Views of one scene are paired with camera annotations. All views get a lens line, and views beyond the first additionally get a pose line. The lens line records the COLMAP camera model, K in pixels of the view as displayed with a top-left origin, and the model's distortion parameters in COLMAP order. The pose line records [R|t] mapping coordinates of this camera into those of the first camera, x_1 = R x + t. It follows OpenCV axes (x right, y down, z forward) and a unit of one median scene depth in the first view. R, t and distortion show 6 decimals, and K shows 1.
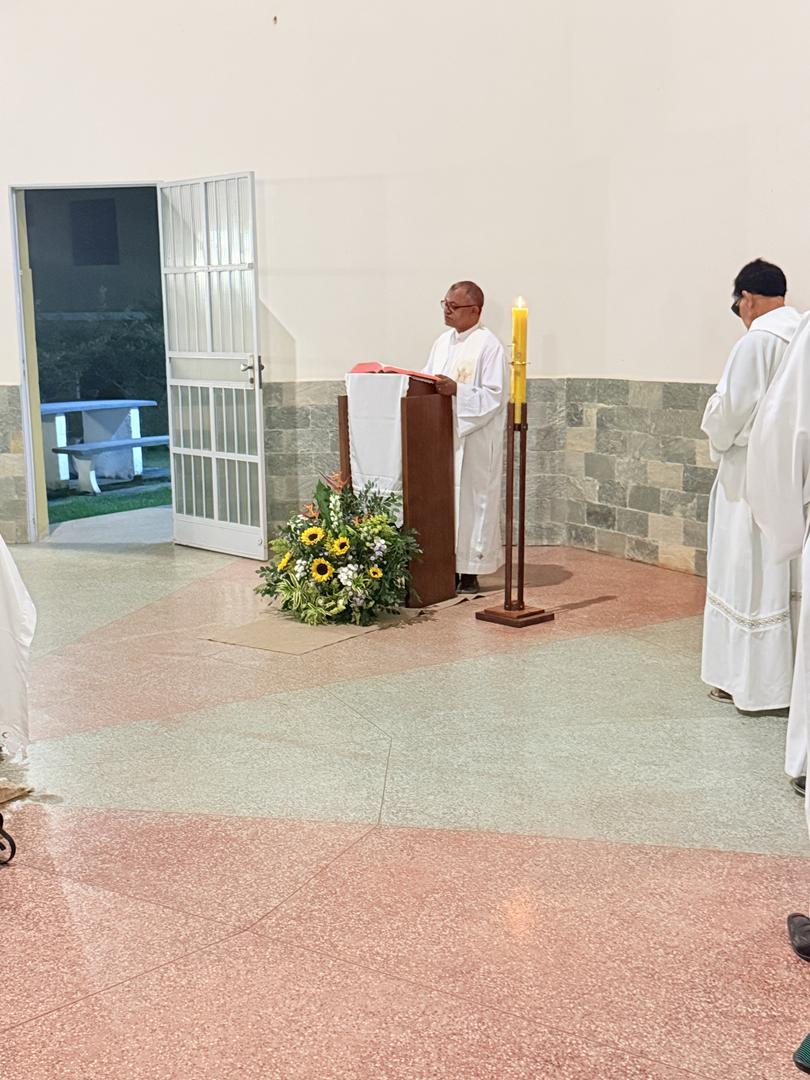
lens RADIAL K [[1380.1, 0, 400.5], [0, 1380.1, 546.7], [0, 0, 1]] dist [0.130316, 0.000000]
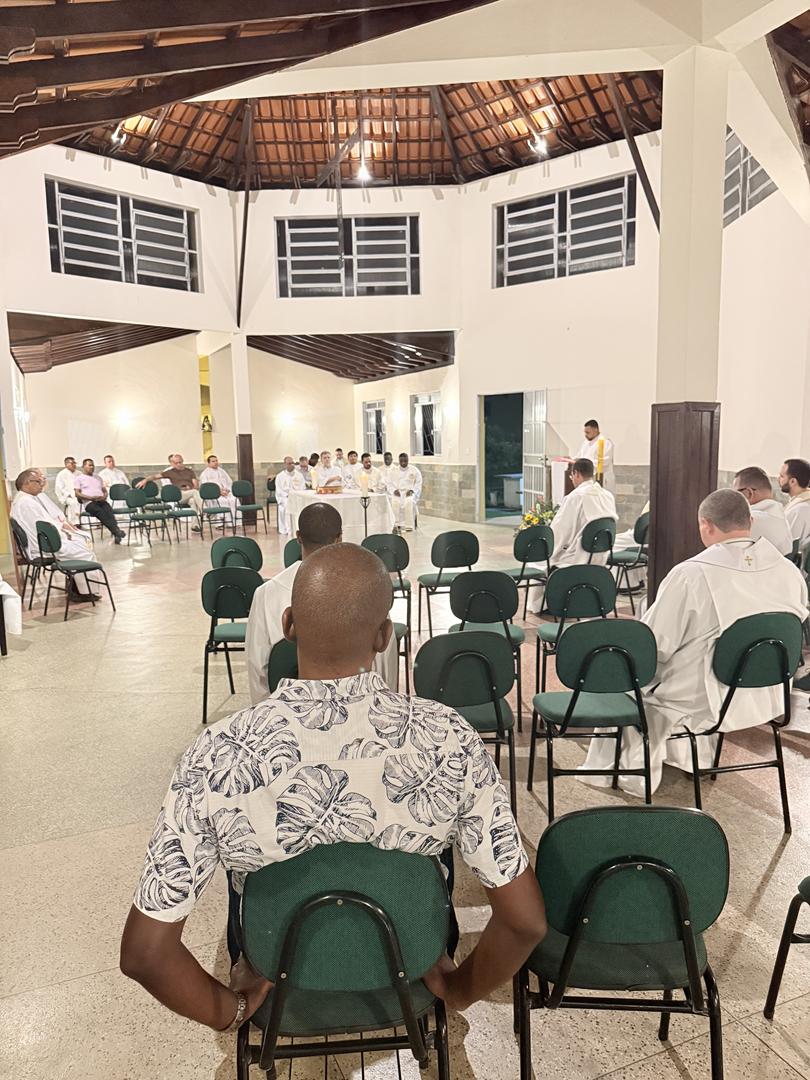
lens RADIAL K [[762.8, 0, 394.5], [0, 762.8, 544.3], [0, 0, 1]] dist [0.040002, -0.059272]
pose [[0.853102, 0.072837, -0.516636, 0.474159], [-0.081415, 0.996662, 0.006075, 0.055015], [0.515353, 0.036880, 0.856184, -0.454749]]
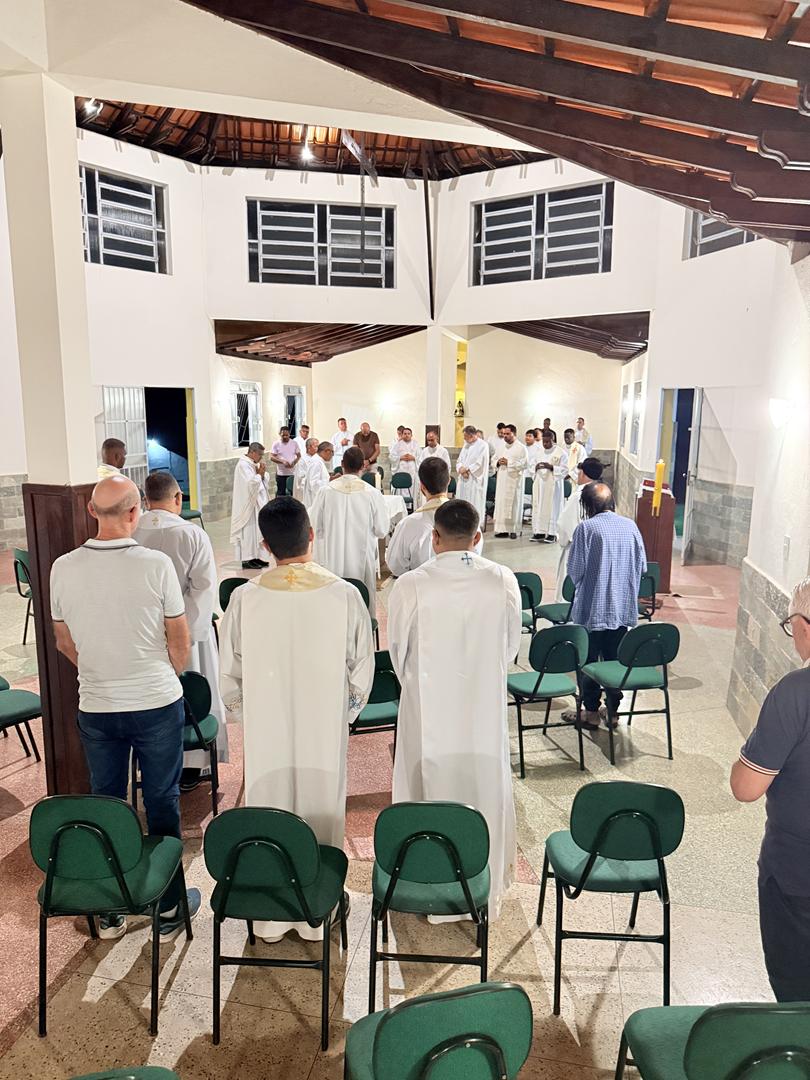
lens RADIAL K [[762.8, 0, 401.7], [0, 762.8, 563.8], [0, 0, 1]] dist [0.040002, -0.059272]
pose [[0.398984, 0.209423, -0.892723, 0.927434], [-0.162984, 0.974264, 0.155709, -0.124942], [0.902357, 0.083374, 0.422849, 0.115160]]
